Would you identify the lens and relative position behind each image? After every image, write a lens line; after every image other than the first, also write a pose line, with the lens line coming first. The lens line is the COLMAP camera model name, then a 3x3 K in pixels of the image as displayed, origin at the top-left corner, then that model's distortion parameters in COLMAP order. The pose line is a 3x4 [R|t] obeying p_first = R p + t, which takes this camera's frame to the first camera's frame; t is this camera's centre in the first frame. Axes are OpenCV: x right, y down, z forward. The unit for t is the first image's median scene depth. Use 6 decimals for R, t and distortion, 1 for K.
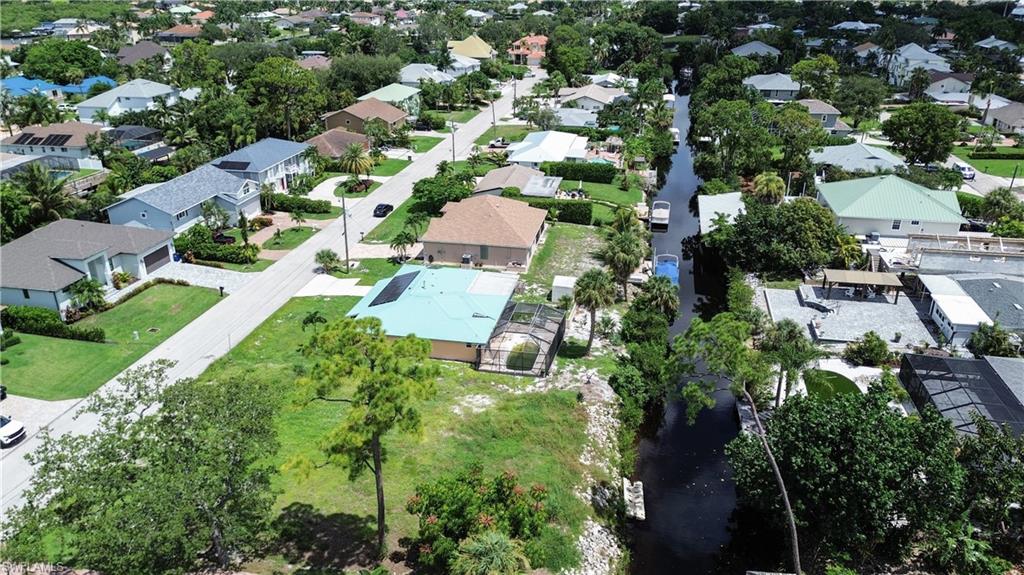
lens RADIAL K [[725.6, 0, 512.0], [0, 725.6, 287.5], [0, 0, 1]] dist [0.085941, -0.094465]
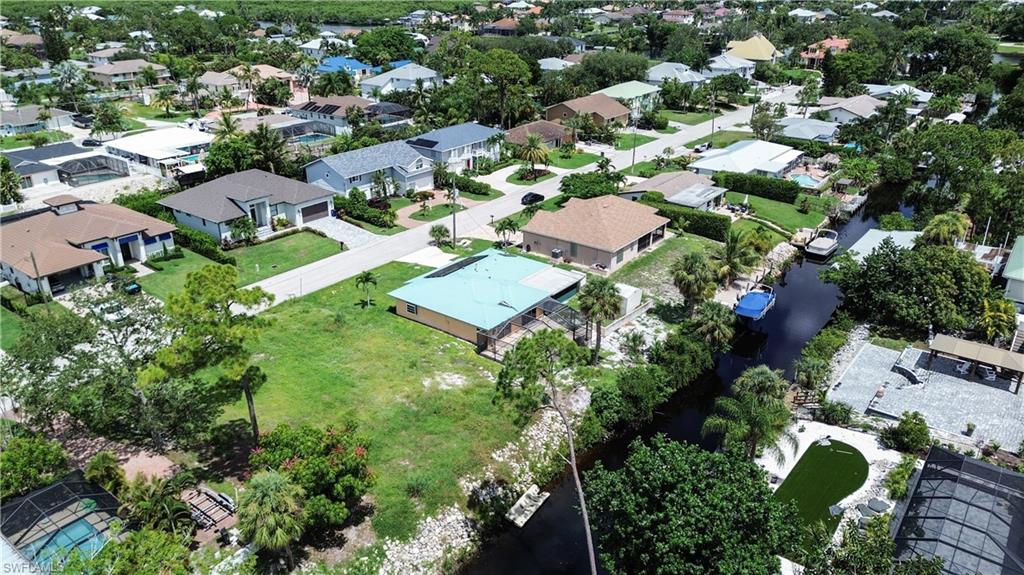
lens RADIAL K [[725.6, 0, 512.0], [0, 725.6, 287.5], [0, 0, 1]] dist [0.085941, -0.094465]
pose [[0.898270, 0.179526, -0.401101, 0.257622], [-0.178202, 0.983141, 0.040953, -0.020007], [0.401691, 0.034690, 0.915118, 0.041082]]
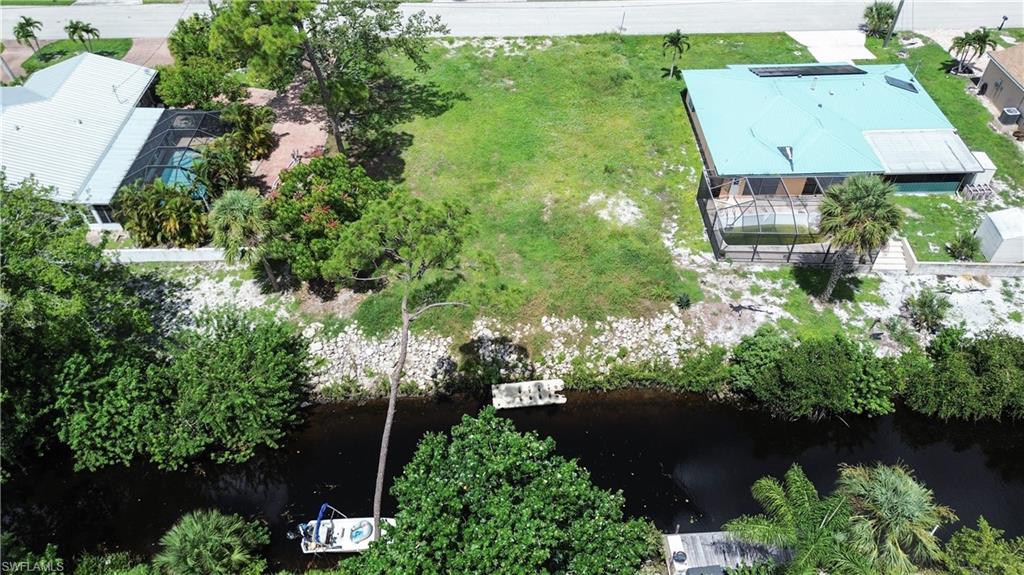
lens RADIAL K [[725.6, 0, 512.0], [0, 725.6, 287.5], [0, 0, 1]] dist [0.085941, -0.094465]
pose [[0.209951, 0.690983, -0.691710, 0.323646], [-0.378675, 0.709729, 0.594046, -0.127236], [0.901402, 0.137213, 0.410666, 0.344153]]
